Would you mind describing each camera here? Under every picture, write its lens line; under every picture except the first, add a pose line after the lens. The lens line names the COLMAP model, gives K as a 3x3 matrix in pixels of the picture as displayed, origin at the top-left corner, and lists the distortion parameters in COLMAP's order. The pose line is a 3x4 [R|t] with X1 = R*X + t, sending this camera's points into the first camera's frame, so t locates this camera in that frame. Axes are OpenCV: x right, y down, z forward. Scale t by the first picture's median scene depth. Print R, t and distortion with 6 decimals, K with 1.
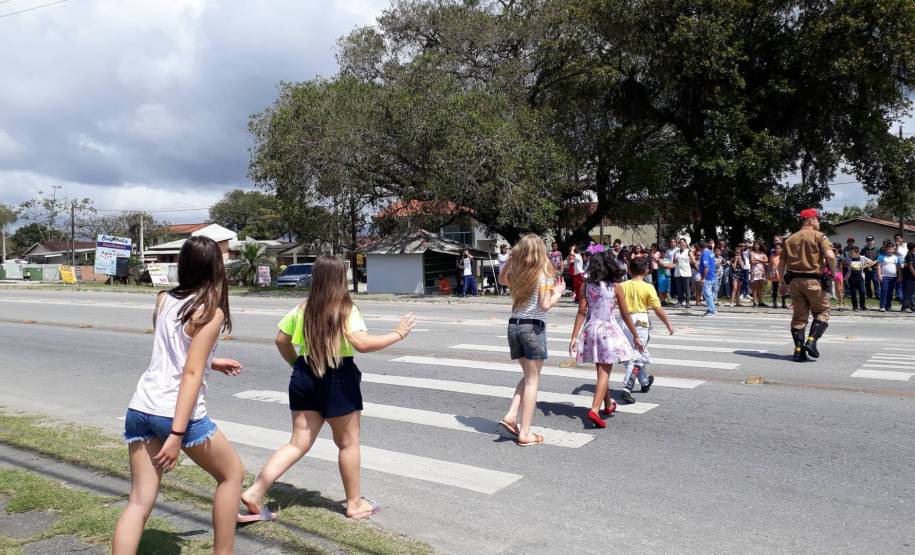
lens RADIAL K [[778.6, 0, 461.1], [0, 778.6, 266.7], [0, 0, 1]] dist [0.094048, -0.177798]
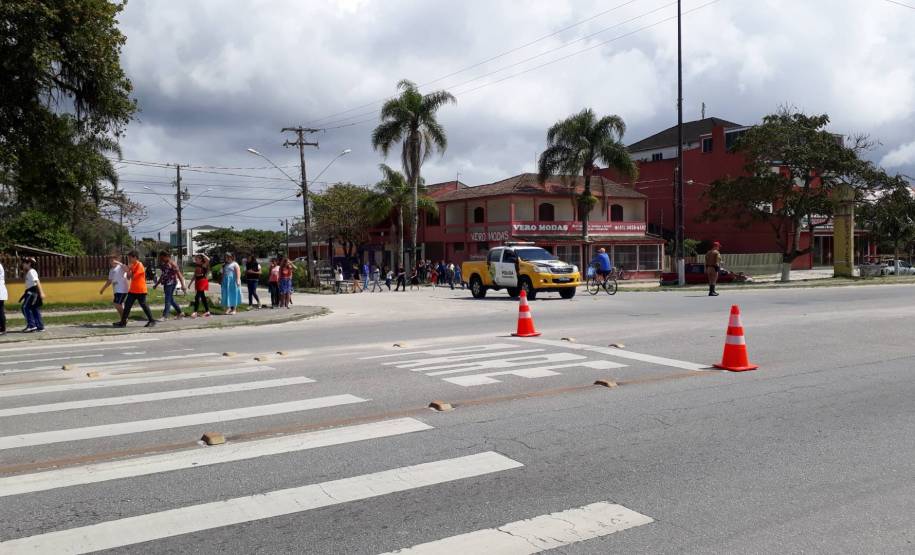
lens RADIAL K [[778.6, 0, 449.7], [0, 778.6, 278.1], [0, 0, 1]] dist [0.094048, -0.177798]
pose [[0.373526, -0.025274, 0.927275, -0.166455], [0.021276, 0.999599, 0.018675, -0.008859], [-0.927376, 0.012753, 0.373914, 0.219747]]
